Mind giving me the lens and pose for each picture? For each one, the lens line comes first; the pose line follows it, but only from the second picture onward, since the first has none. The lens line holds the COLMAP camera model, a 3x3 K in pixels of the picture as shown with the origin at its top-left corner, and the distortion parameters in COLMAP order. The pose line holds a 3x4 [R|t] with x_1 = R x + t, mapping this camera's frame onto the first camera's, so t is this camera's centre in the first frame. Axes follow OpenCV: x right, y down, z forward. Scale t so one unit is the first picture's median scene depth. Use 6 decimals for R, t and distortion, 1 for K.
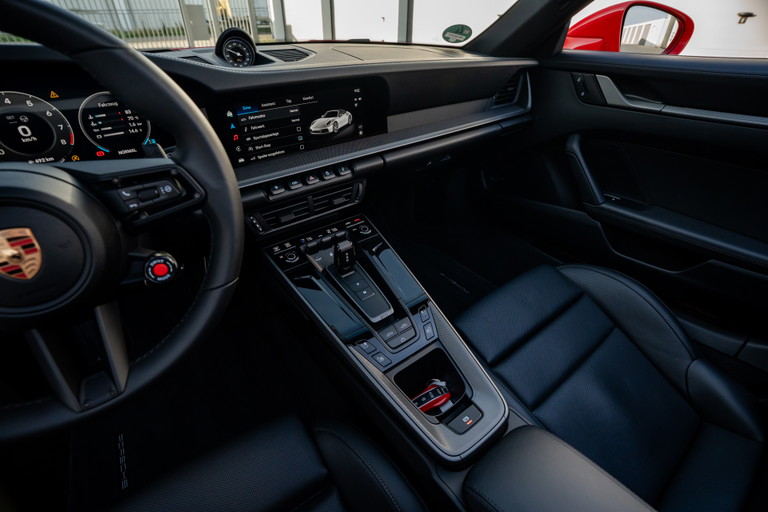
lens RADIAL K [[369.4, 0, 385.1], [0, 369.4, 254.0], [0, 0, 1]] dist [-0.038986, 0.000717]
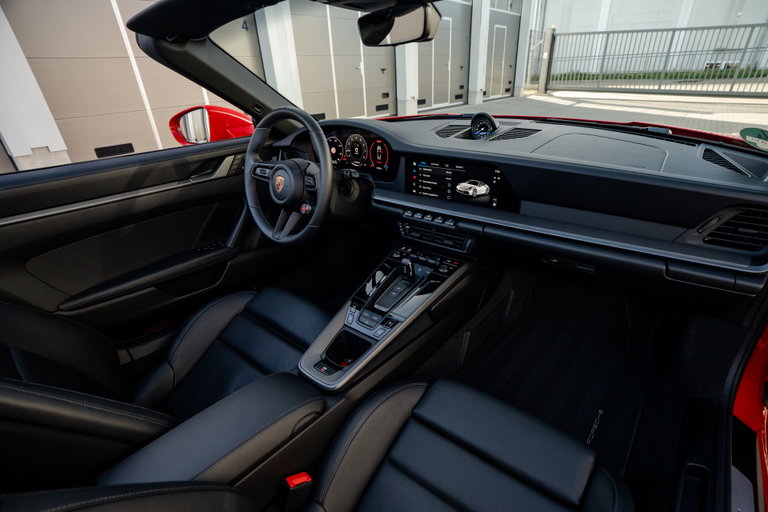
lens RADIAL K [[369.4, 0, 384.4], [0, 369.4, 263.3], [0, 0, 1]] dist [-0.038986, 0.000717]
pose [[0.220480, 0.443183, -0.868894, 1.057083], [-0.497336, 0.817398, 0.290719, -0.367004], [0.839074, 0.368034, 0.400631, 0.304654]]
